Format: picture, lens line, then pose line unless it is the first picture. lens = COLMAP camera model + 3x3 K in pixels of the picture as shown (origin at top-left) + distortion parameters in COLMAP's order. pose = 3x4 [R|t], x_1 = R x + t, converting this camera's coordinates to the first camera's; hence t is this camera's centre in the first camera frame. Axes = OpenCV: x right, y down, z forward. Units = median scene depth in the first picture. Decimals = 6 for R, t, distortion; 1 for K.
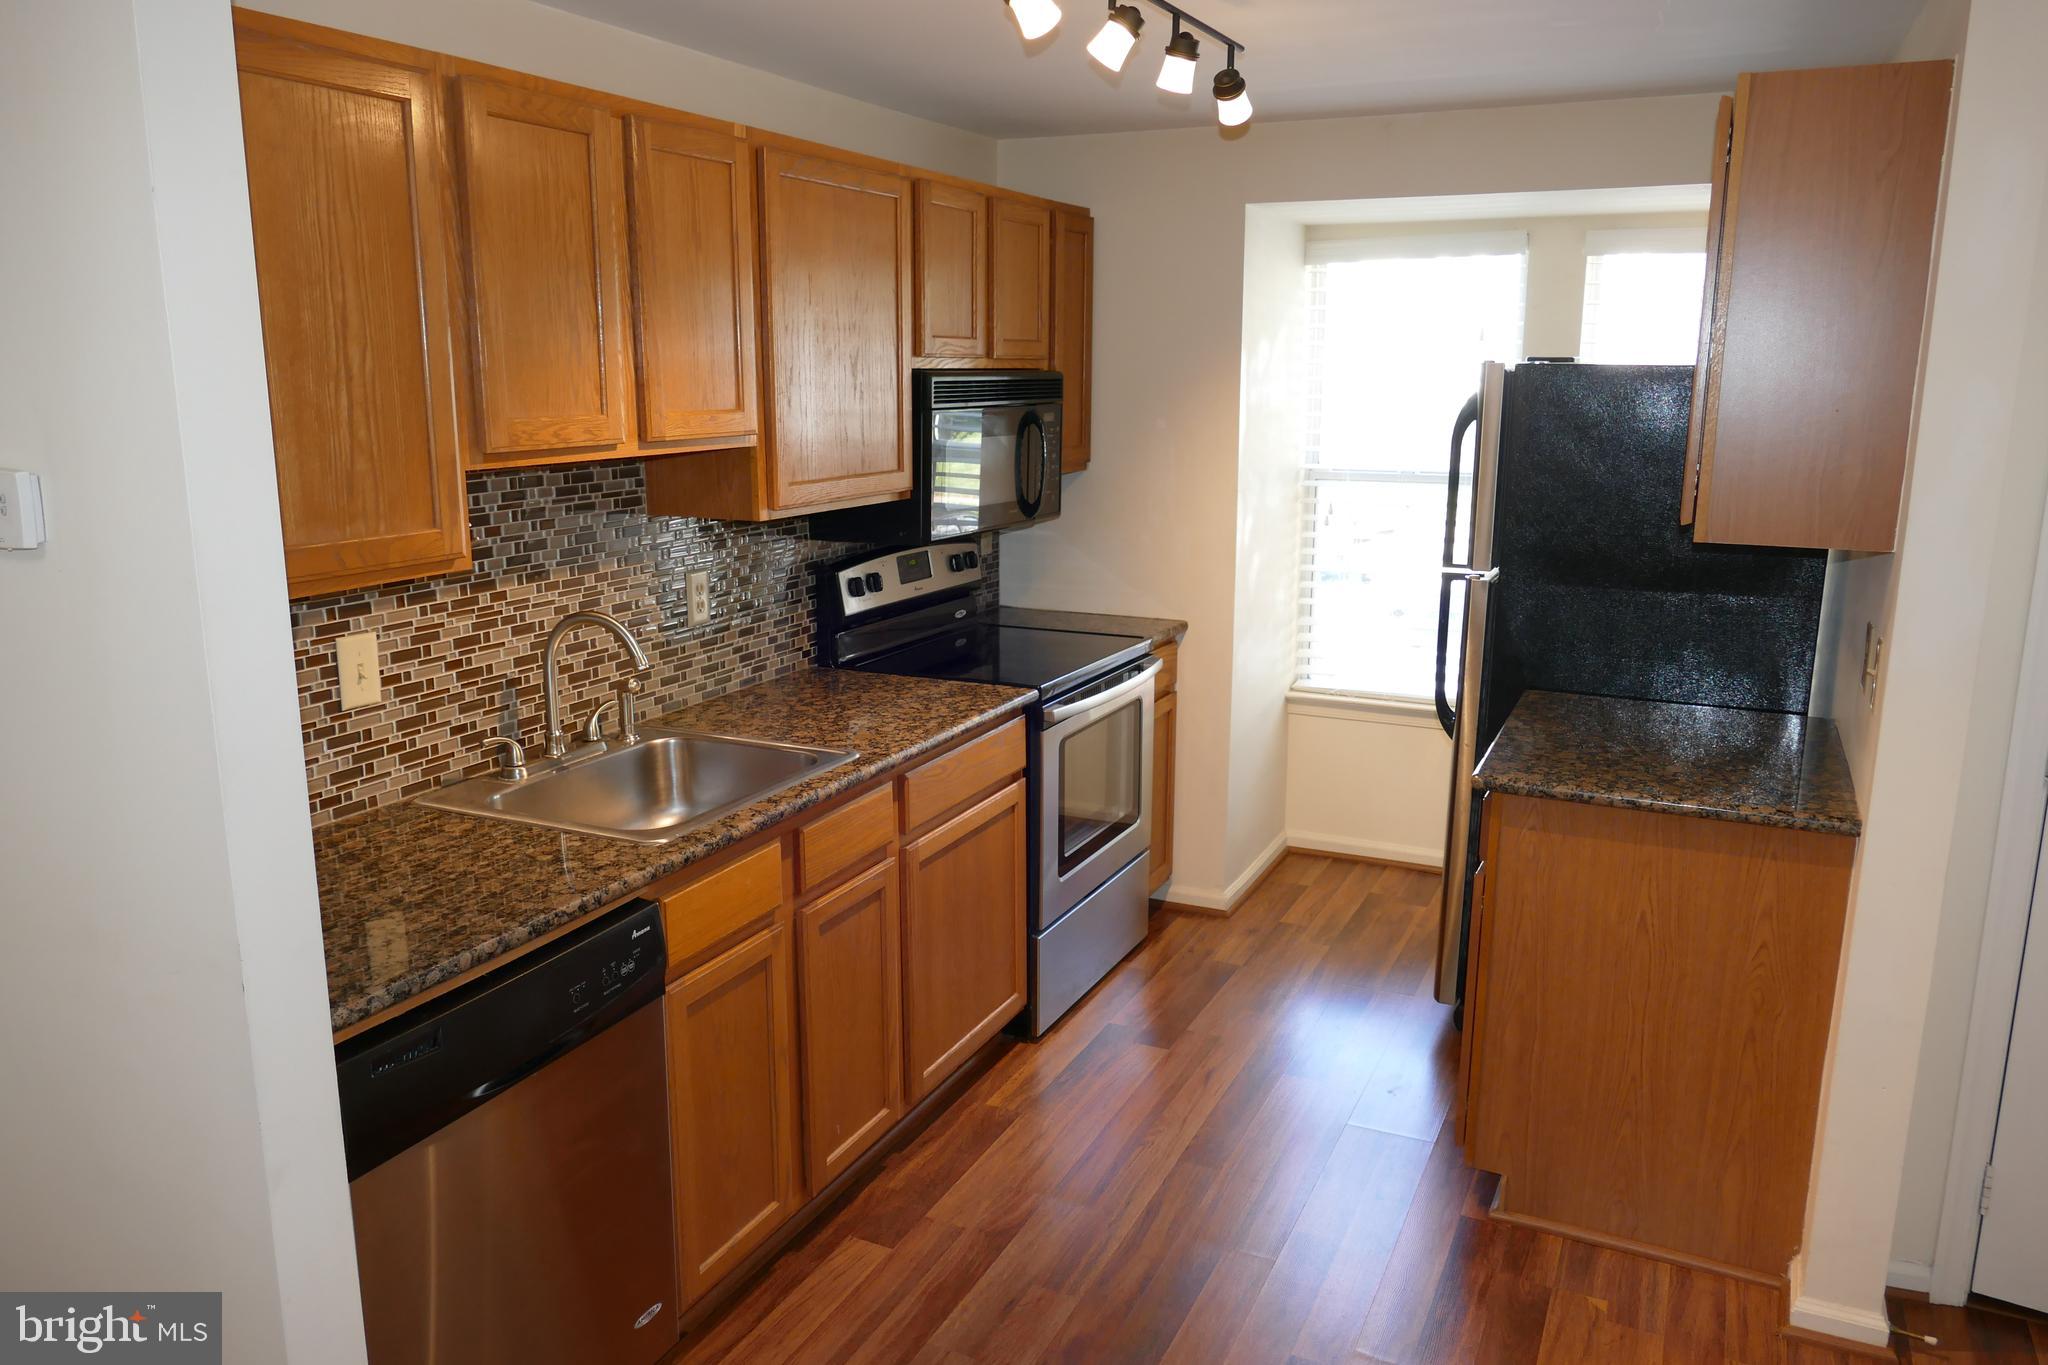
lens RADIAL K [[1464.8, 0, 1023.4], [0, 1464.8, 678.1], [0, 0, 1]] dist [-0.015544, 0.006509]
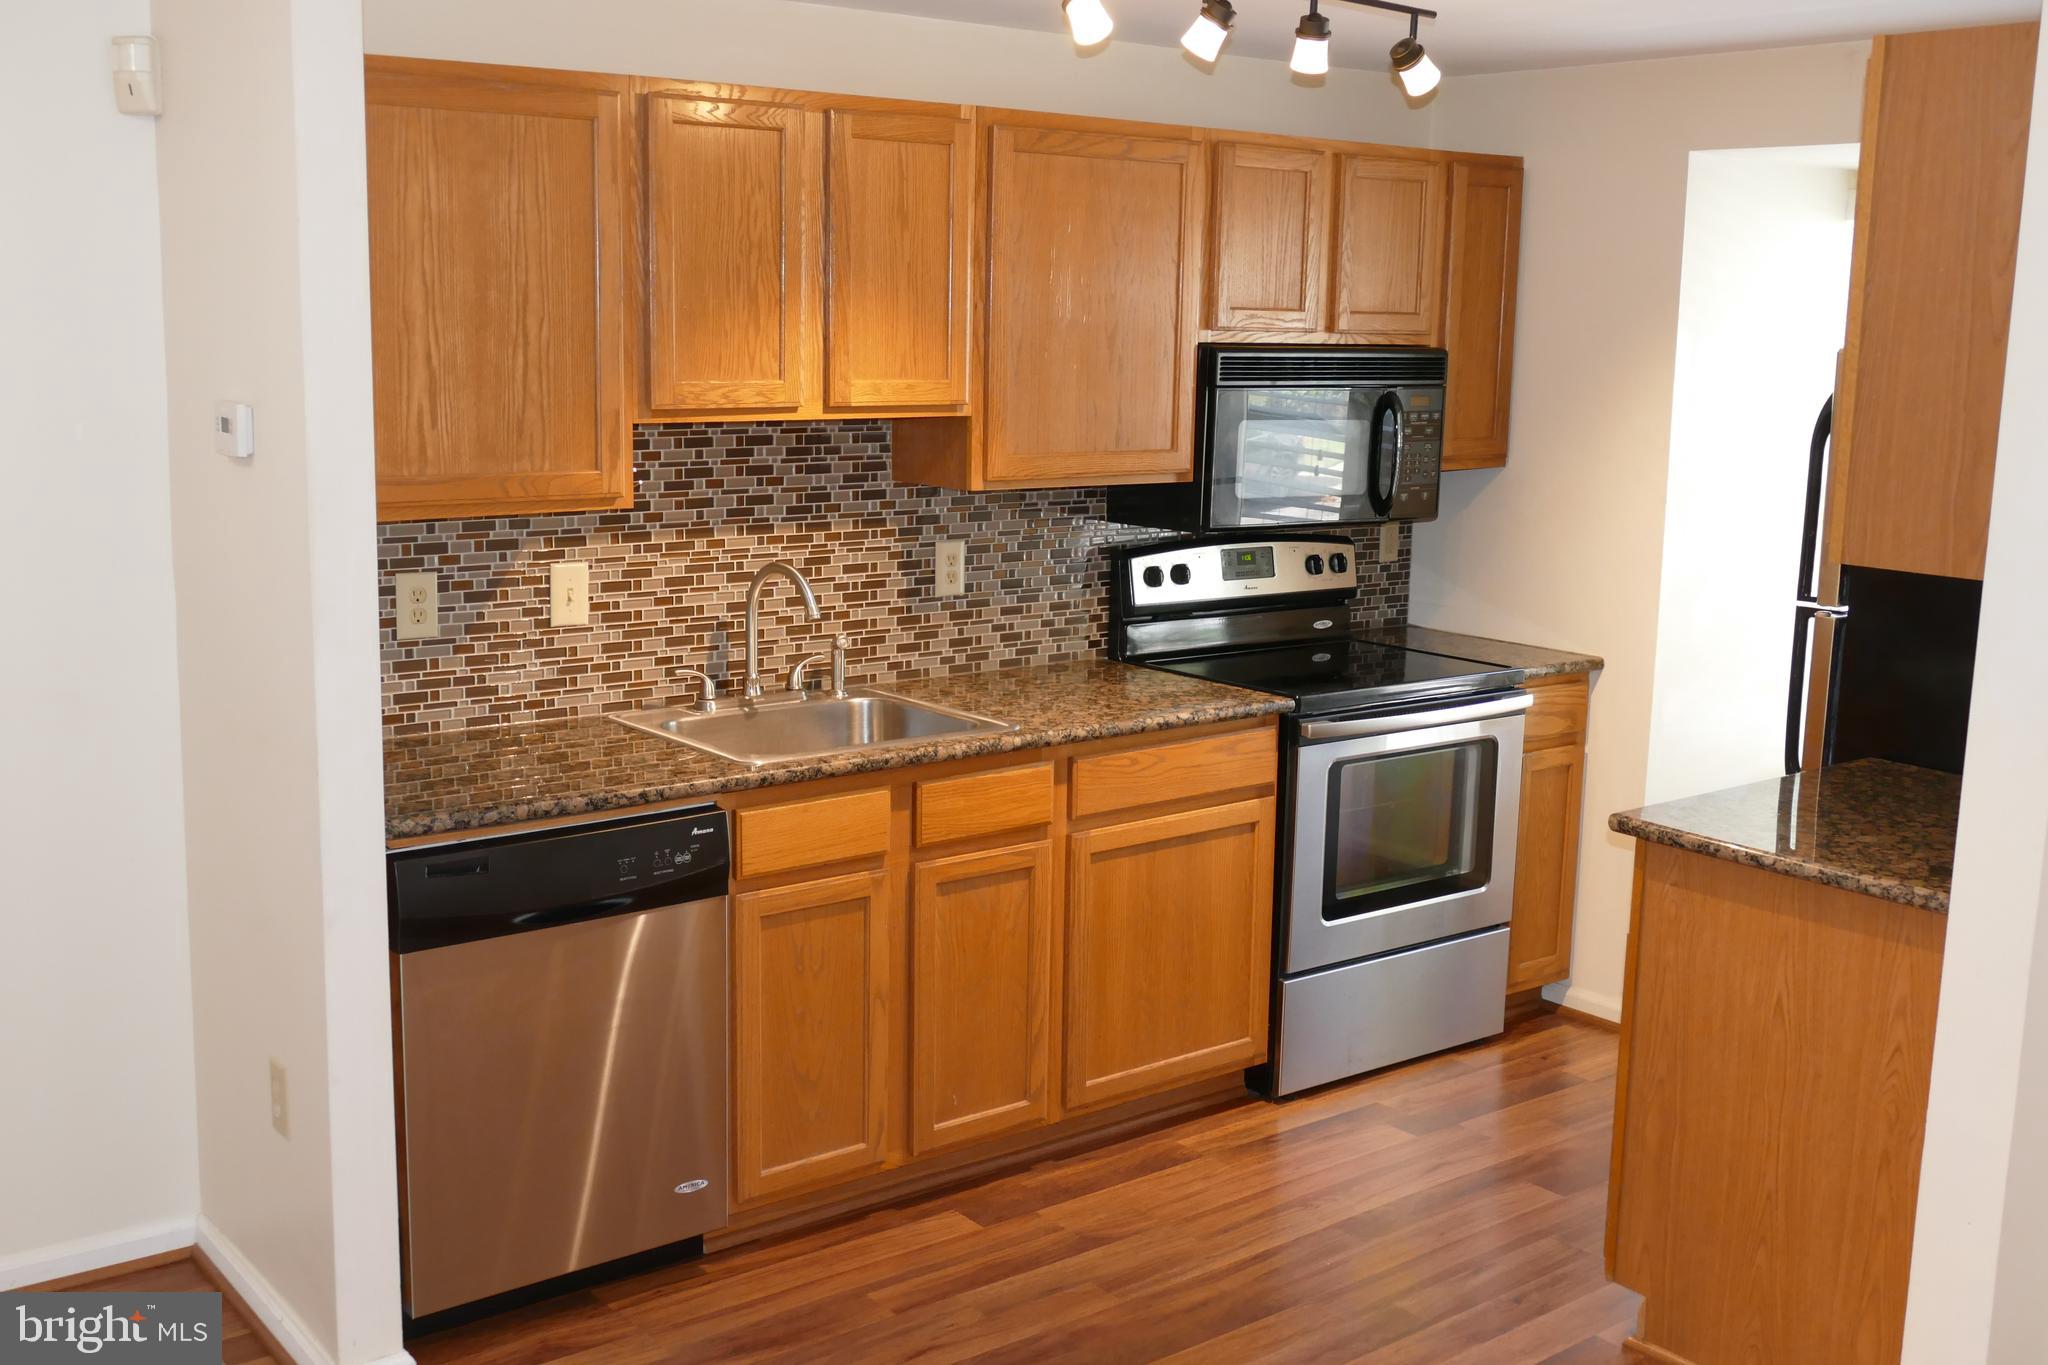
lens RADIAL K [[2111.5, 0, 1014.3], [0, 2111.5, 675.7], [0, 0, 1]] dist [-0.021008, 0.000000]
pose [[0.893643, 0.090755, -0.439507, 0.534764], [-0.110051, 0.993753, -0.018563, 0.045863], [0.435077, 0.064956, 0.898047, -0.301111]]
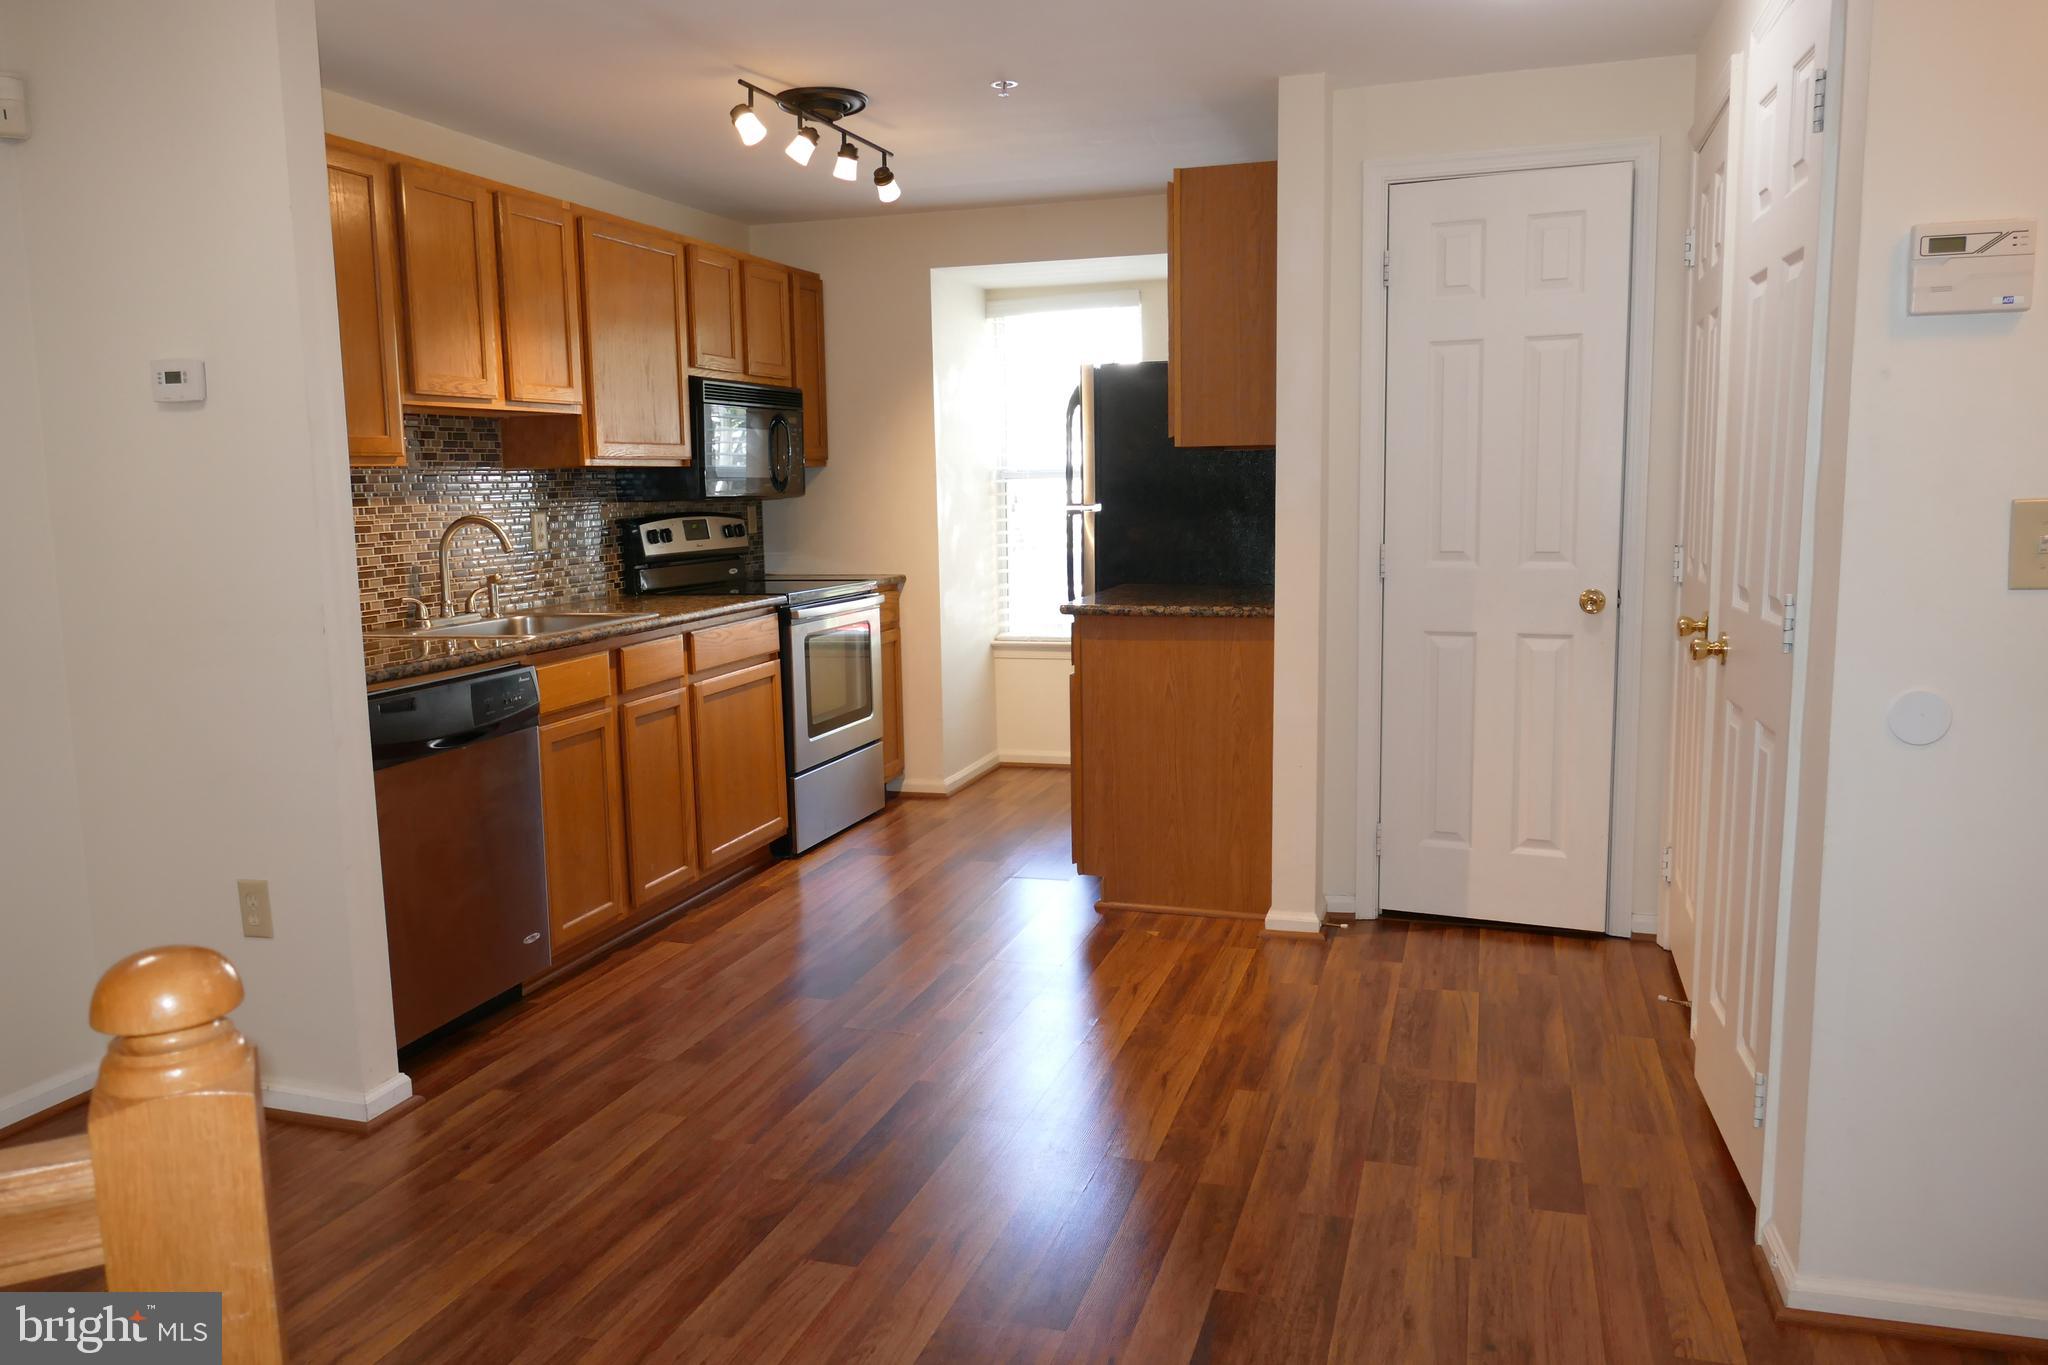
lens RADIAL K [[1464.8, 0, 1024.9], [0, 1464.8, 679.1], [0, 0, 1]] dist [-0.015544, 0.006509]
pose [[0.989718, -0.039541, 0.137460, 0.051014], [0.049783, 0.996170, -0.071882, 0.254000], [-0.134091, 0.077986, 0.987896, -0.535835]]
